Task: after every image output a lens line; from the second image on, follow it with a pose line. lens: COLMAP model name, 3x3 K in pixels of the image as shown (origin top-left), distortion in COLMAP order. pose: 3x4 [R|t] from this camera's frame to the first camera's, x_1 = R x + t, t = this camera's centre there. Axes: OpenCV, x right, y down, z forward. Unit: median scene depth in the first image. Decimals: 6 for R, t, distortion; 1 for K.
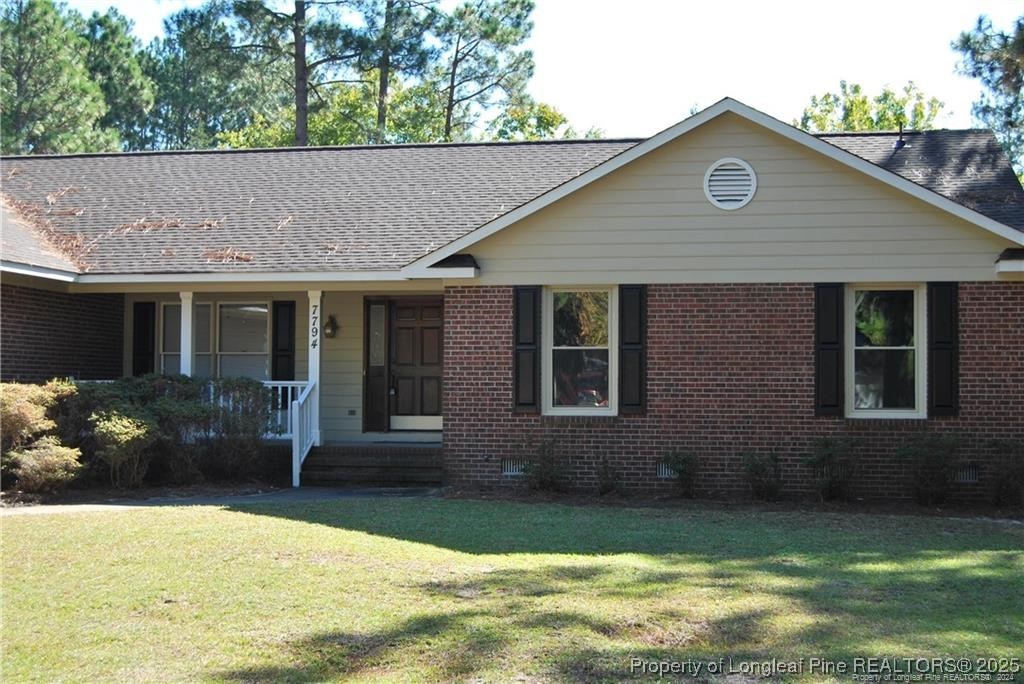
lens RADIAL K [[1346.2, 0, 511.9], [0, 1346.2, 339.1], [0, 0, 1]] dist [-0.050718, 0.000000]
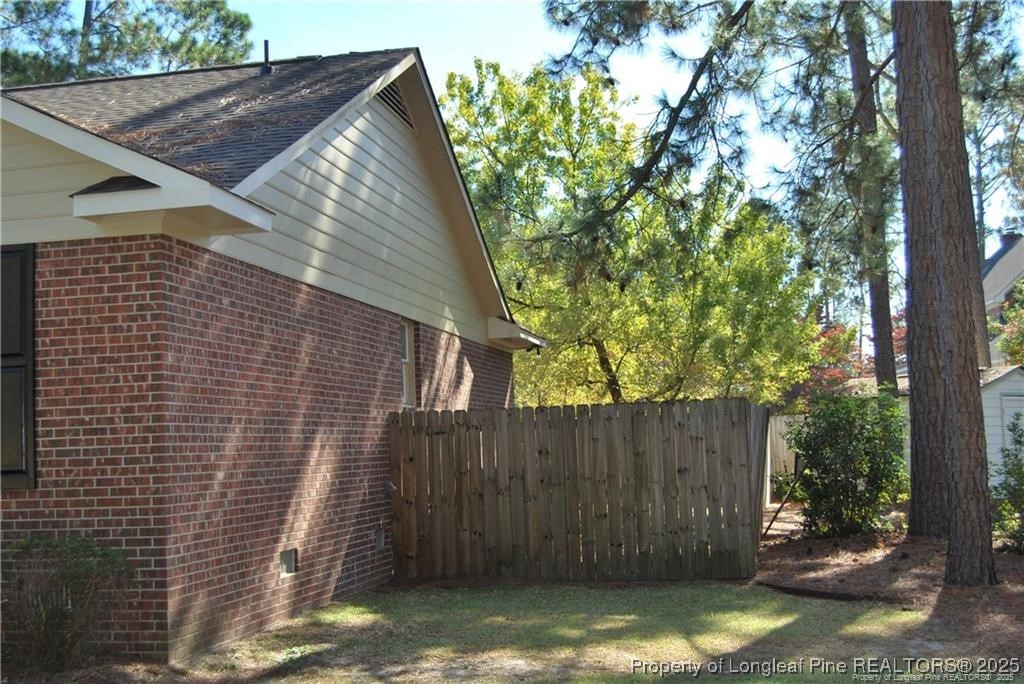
lens RADIAL K [[1329.3, 0, 512.2], [0, 1329.3, 343.7], [0, 0, 1]] dist [-0.037280, 0.000000]
pose [[0.999137, -0.040982, 0.006810, 0.525496], [0.041281, 0.997797, -0.051933, 0.034510], [-0.004666, 0.052169, 0.998627, 0.462916]]
